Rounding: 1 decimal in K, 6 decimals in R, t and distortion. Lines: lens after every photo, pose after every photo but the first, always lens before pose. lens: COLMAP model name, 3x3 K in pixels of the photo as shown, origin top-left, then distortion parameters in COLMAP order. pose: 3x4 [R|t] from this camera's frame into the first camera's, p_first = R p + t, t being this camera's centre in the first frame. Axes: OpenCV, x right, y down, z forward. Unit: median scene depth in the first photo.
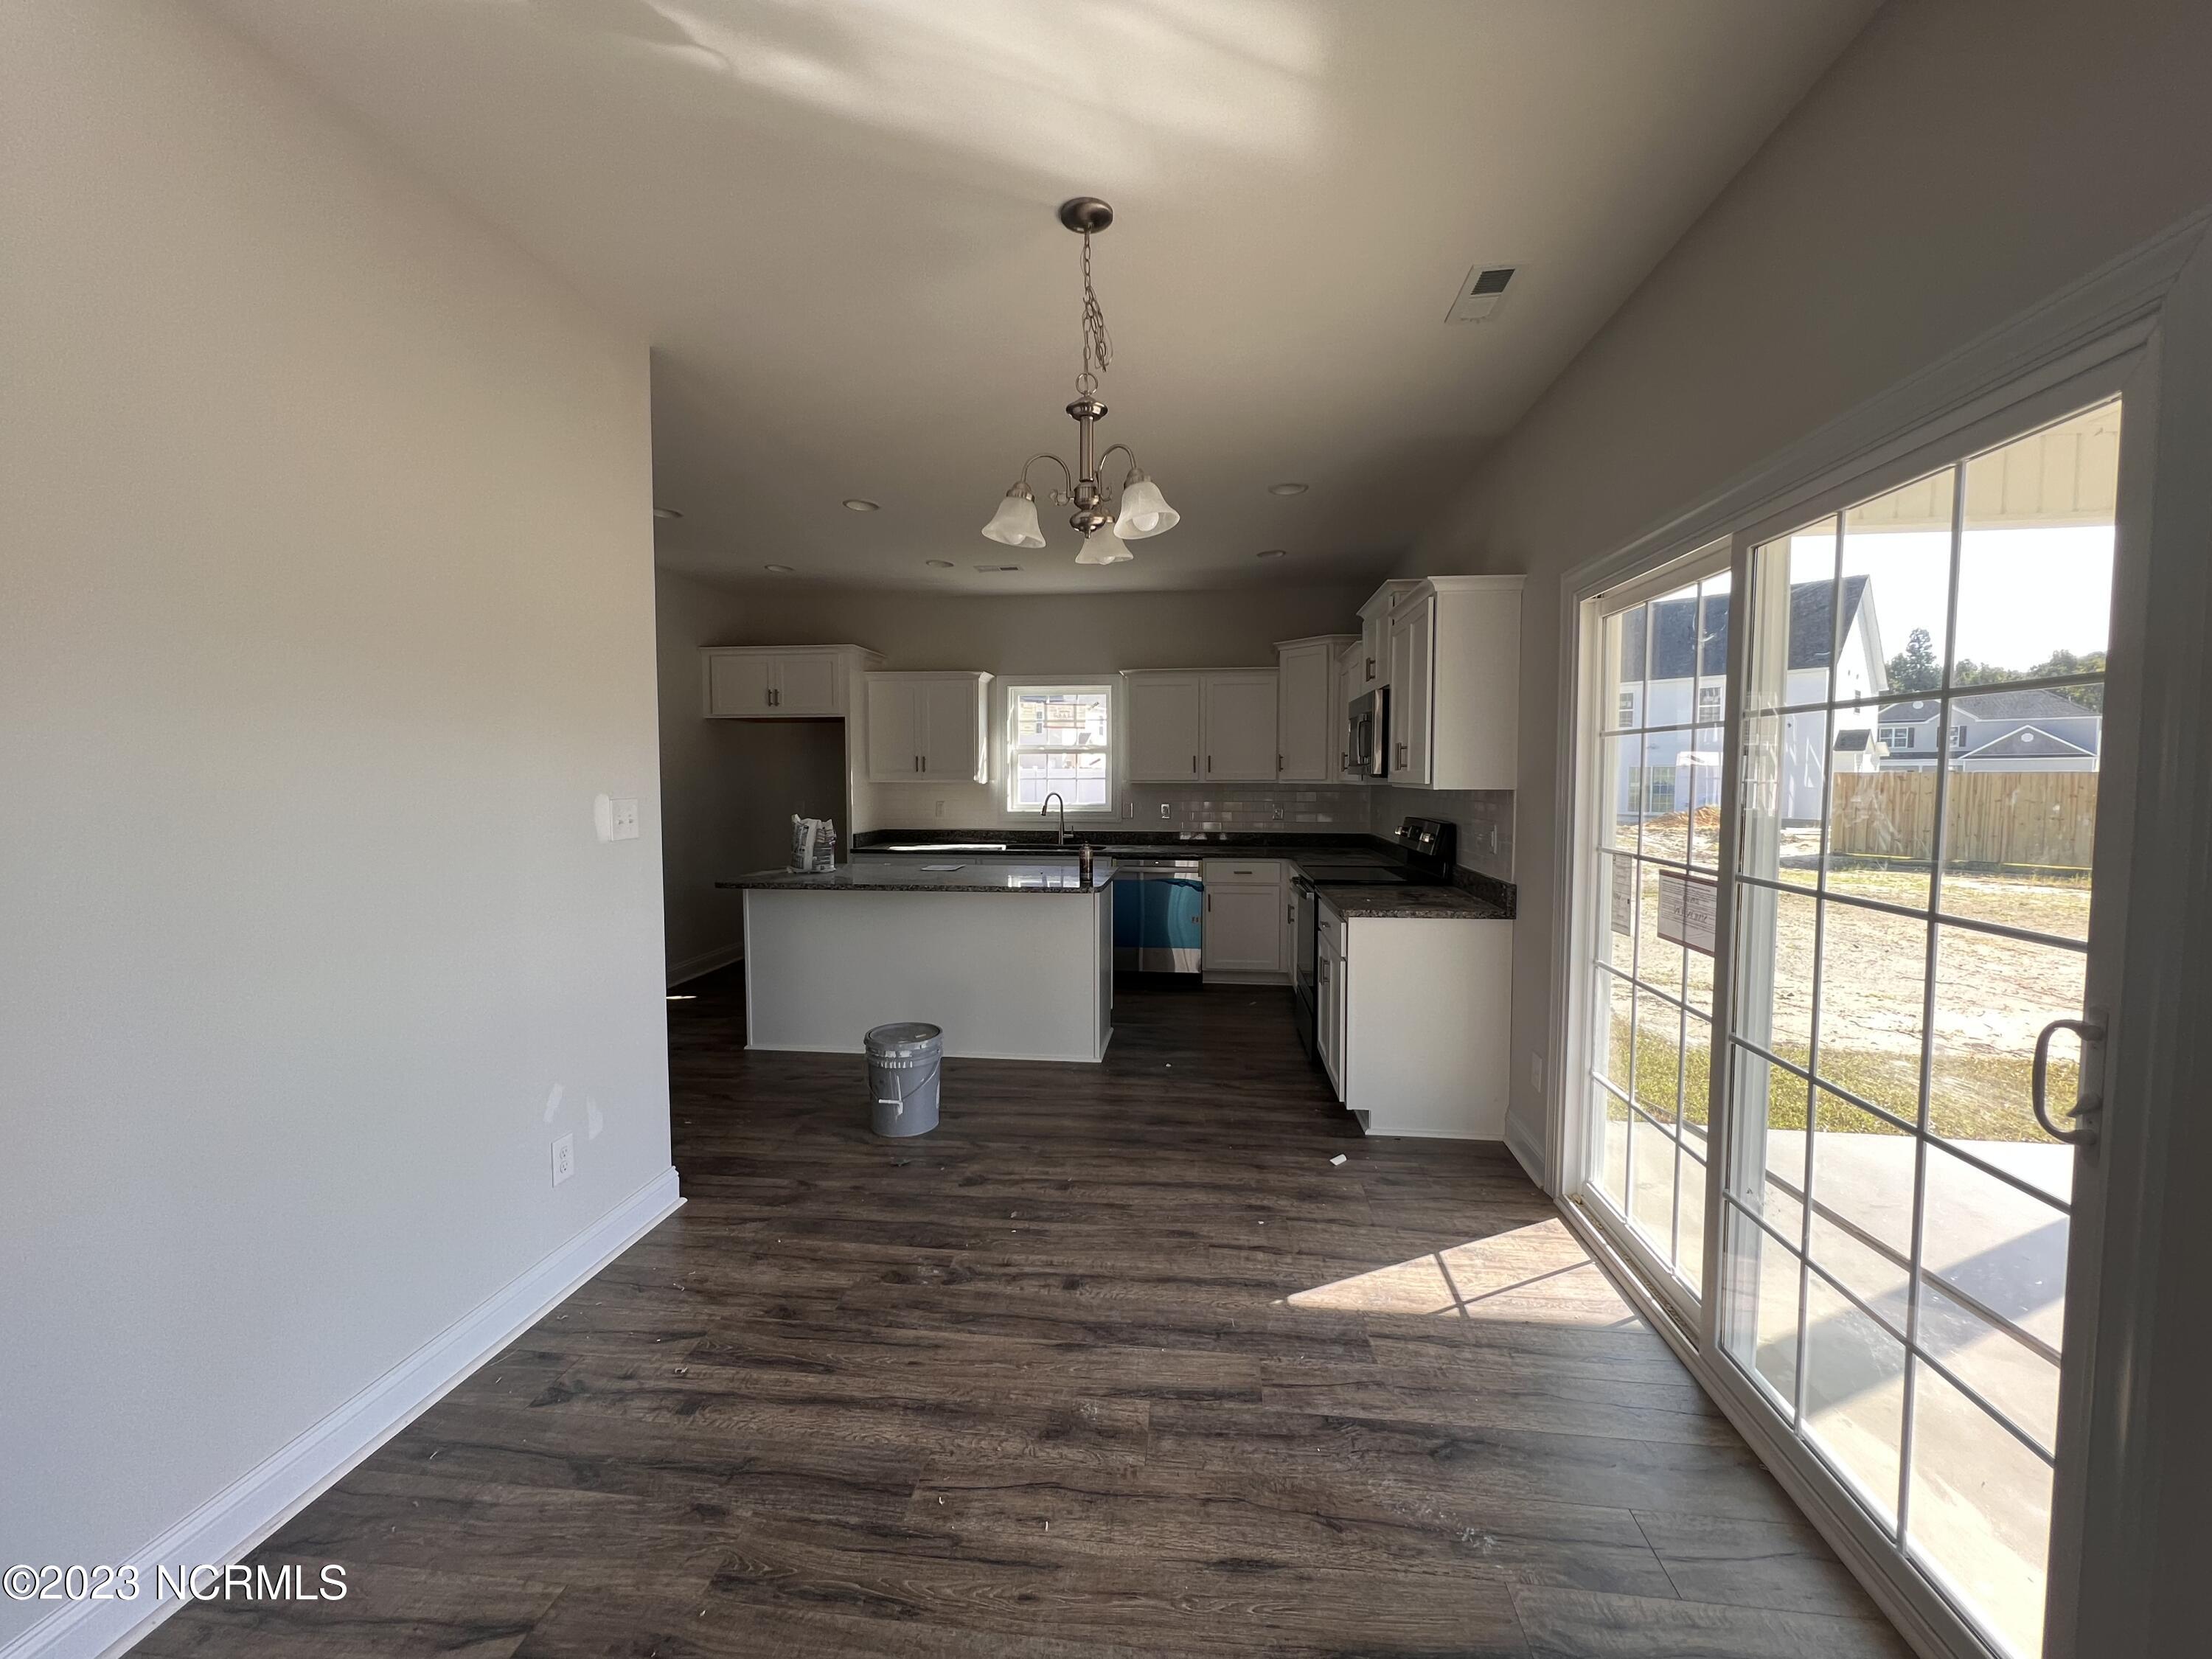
lens RADIAL K [[891.9, 0, 1104.7], [0, 891.9, 823.7], [0, 0, 1]] dist [-0.001004, 0.000130]
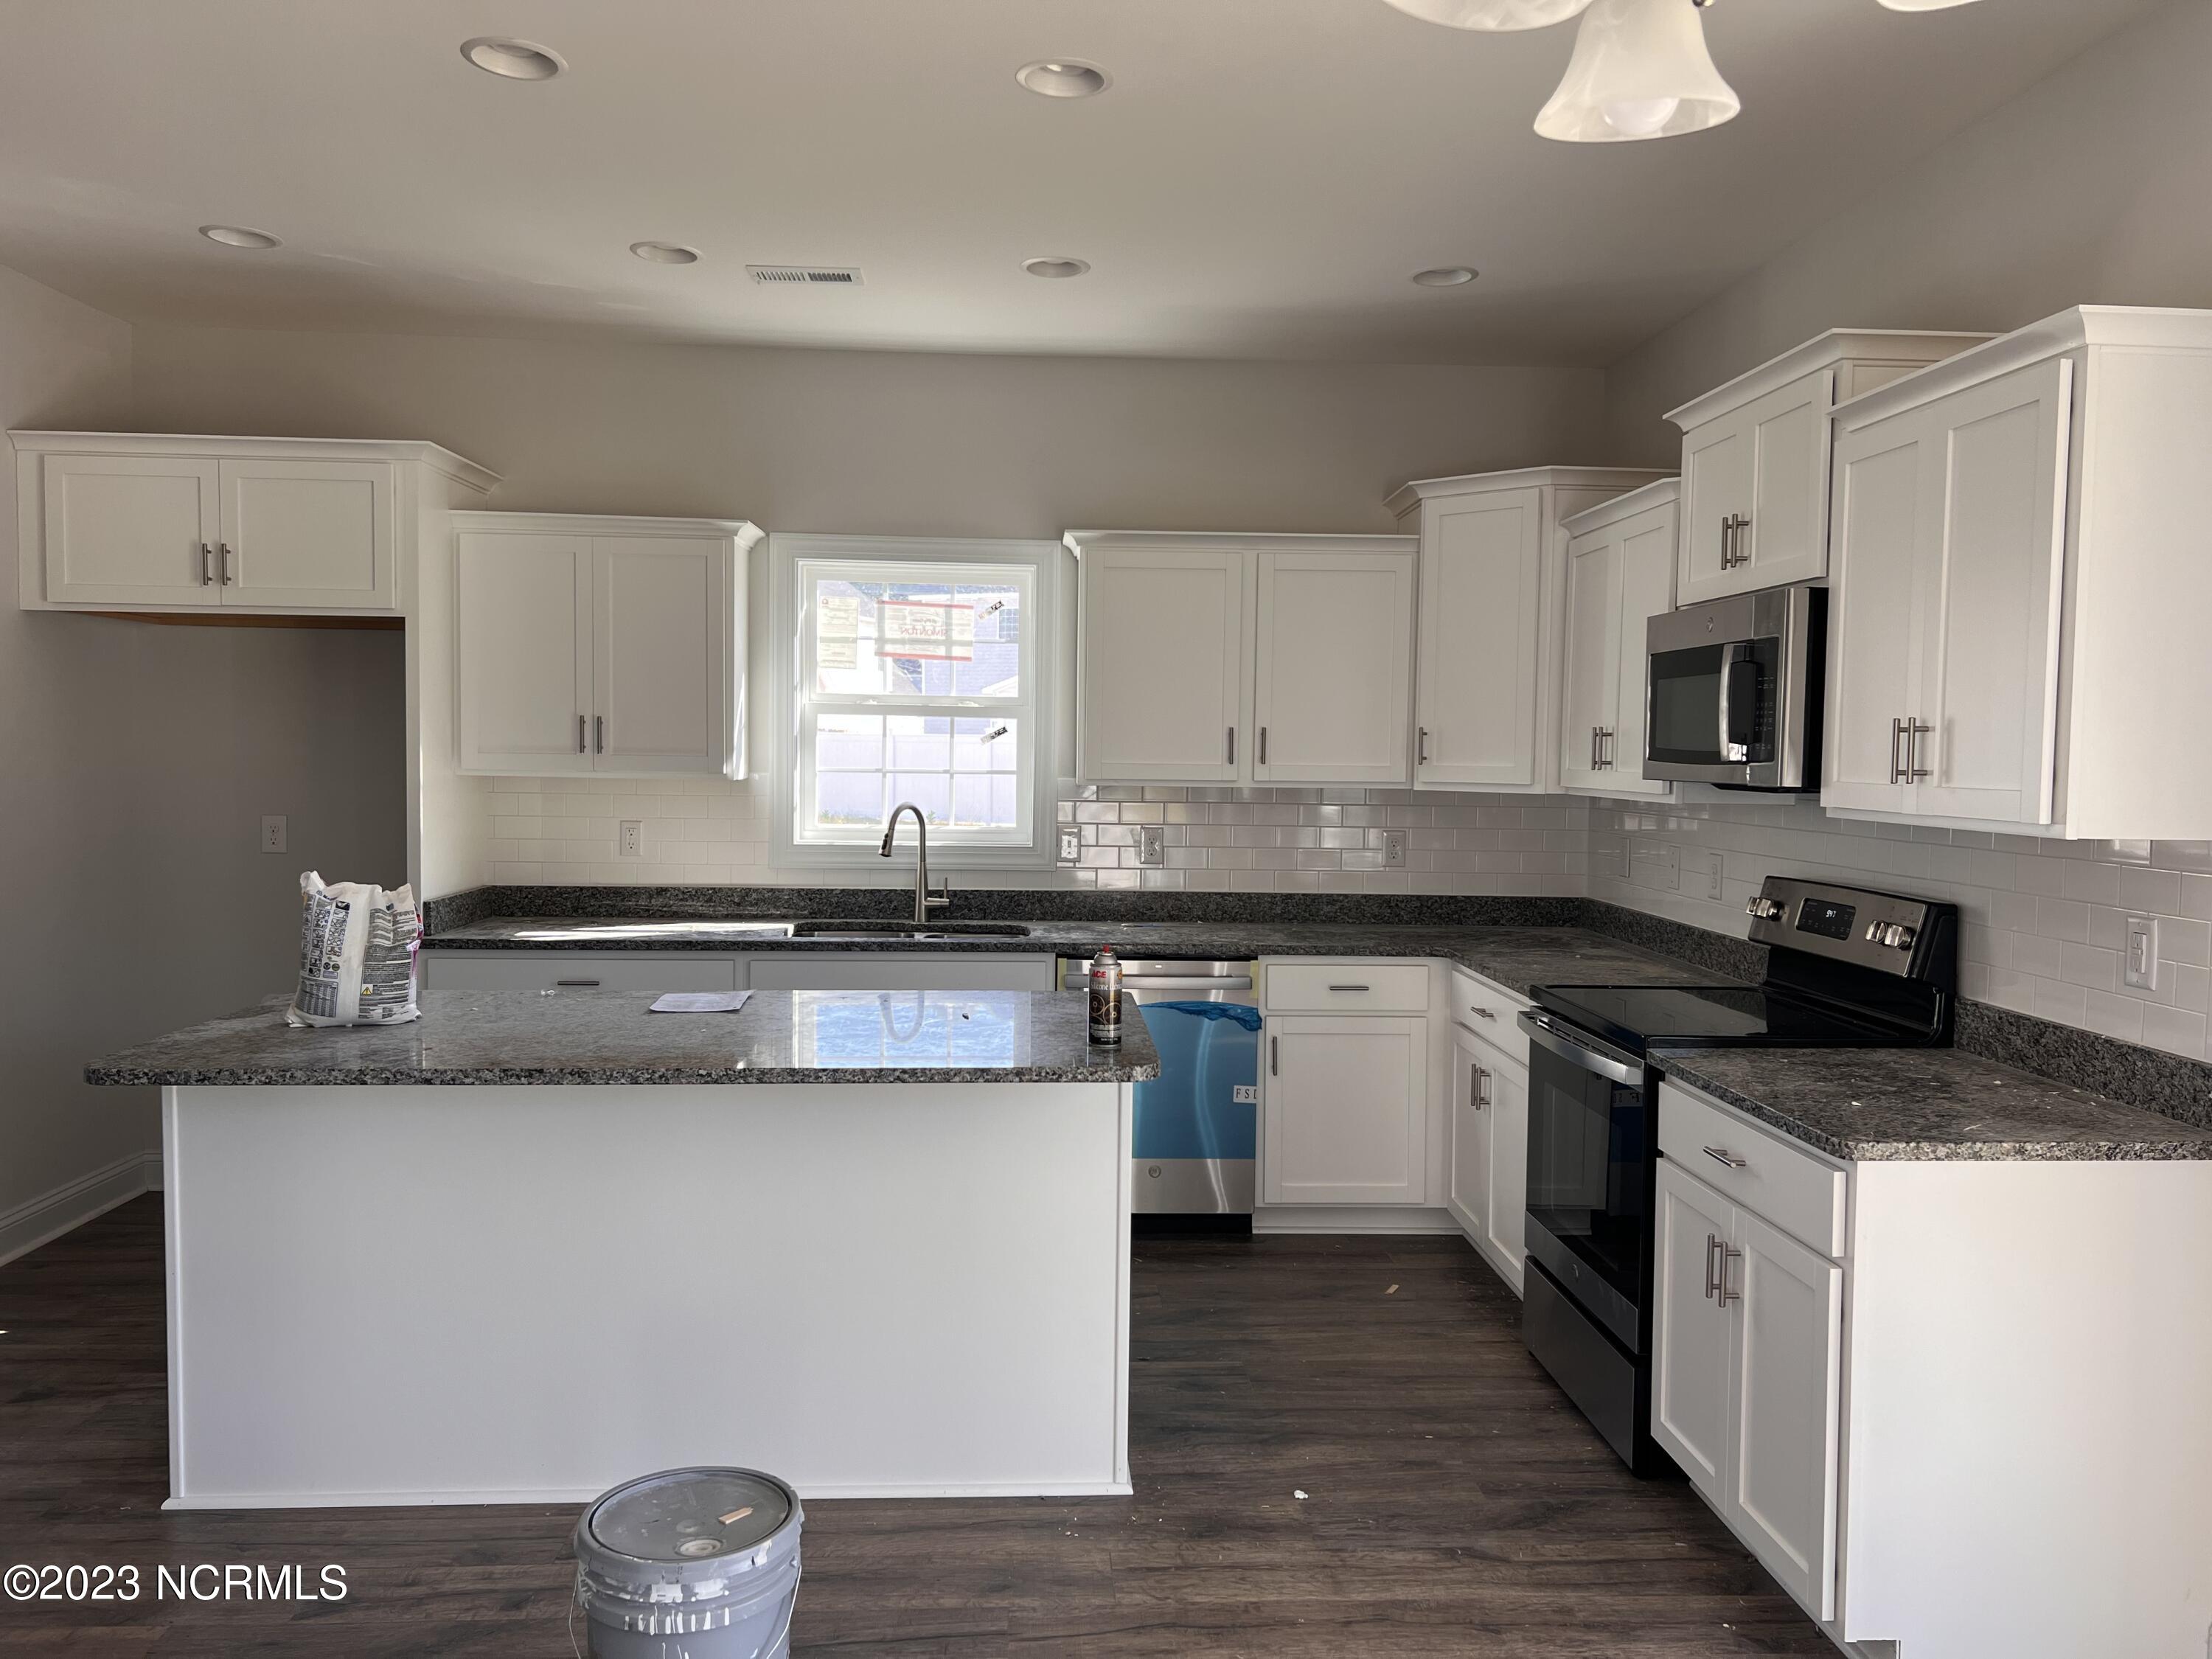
lens RADIAL K [[1665.0, 0, 1114.4], [0, 1665.0, 833.2], [0, 0, 1]] dist [0.020539, -0.022743]
pose [[0.984468, 0.005982, 0.175464, -0.108034], [-0.005784, 0.999982, -0.001638, -0.021414], [-0.175470, 0.000598, 0.984485, 0.192984]]
